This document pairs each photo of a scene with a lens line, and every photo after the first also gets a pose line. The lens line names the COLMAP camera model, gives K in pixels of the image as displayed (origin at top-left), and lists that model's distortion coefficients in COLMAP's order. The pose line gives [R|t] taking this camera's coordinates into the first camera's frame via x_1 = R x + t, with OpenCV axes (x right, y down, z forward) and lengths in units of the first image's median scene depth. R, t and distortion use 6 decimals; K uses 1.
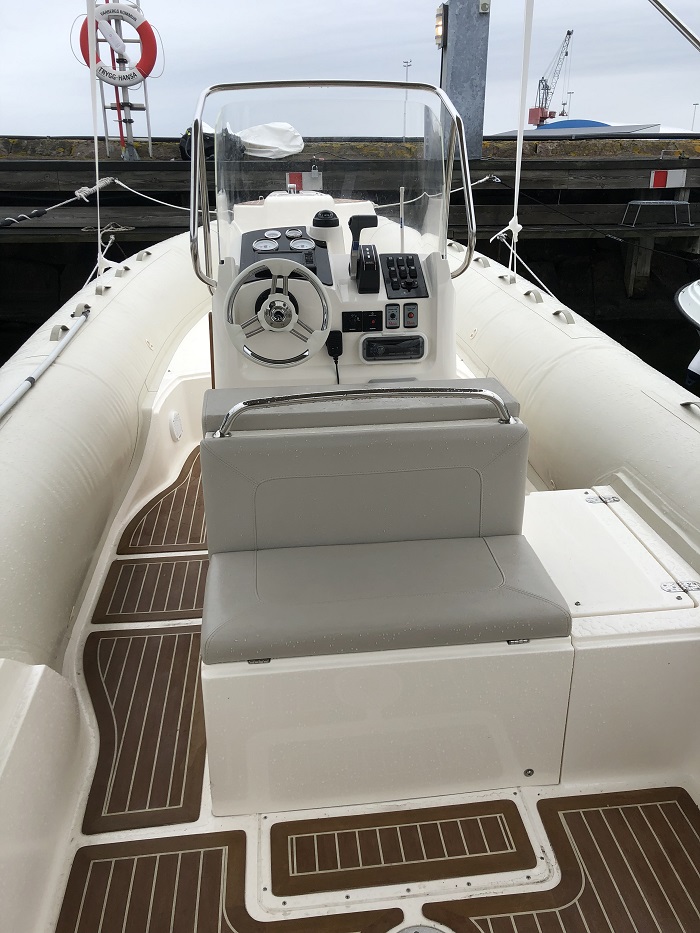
lens RADIAL K [[787.7, 0, 350.0], [0, 787.7, 466.5], [0, 0, 1]] dist [0.054459, 0.010523]
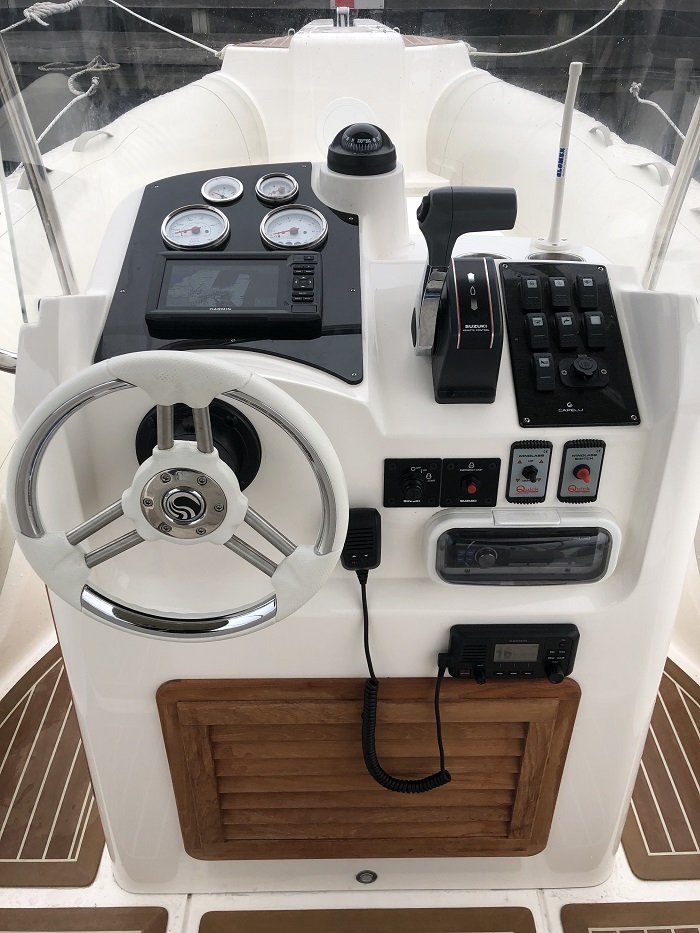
lens RADIAL K [[787.7, 0, 350.0], [0, 787.7, 466.5], [0, 0, 1]] dist [0.054459, 0.010523]
pose [[0.995634, 0.059854, -0.071625, -0.000115], [-0.044987, 0.980043, 0.193628, -0.256206], [0.081784, -0.189561, 0.978457, 0.647189]]
